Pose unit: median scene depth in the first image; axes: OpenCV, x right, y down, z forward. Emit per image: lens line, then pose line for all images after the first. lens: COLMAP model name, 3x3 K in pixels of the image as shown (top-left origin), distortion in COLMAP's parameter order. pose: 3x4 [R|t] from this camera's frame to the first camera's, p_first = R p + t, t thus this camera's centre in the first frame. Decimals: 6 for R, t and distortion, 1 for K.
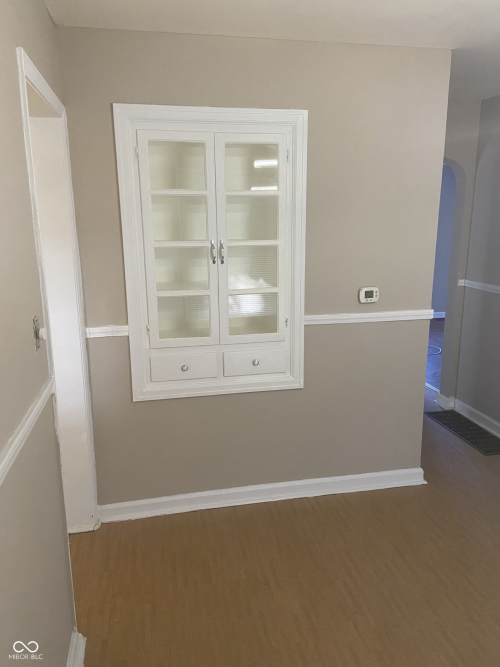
lens RADIAL K [[500.7, 0, 249.4], [0, 500.7, 328.8], [0, 0, 1]] dist [0.075834, -0.090960]
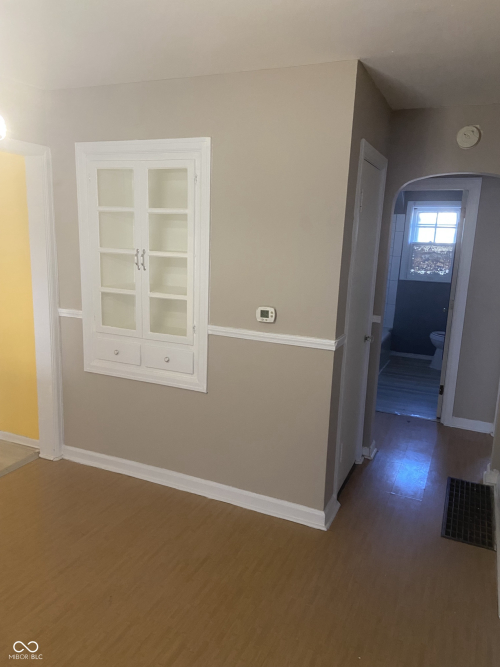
lens RADIAL K [[500.7, 0, 247.2], [0, 500.7, 336.4], [0, 0, 1]] dist [0.075834, -0.090960]
pose [[0.812463, 0.155471, -0.561900, 0.783377], [-0.171483, 0.984881, 0.024555, -0.042915], [0.557222, 0.076406, 0.826841, 0.156561]]
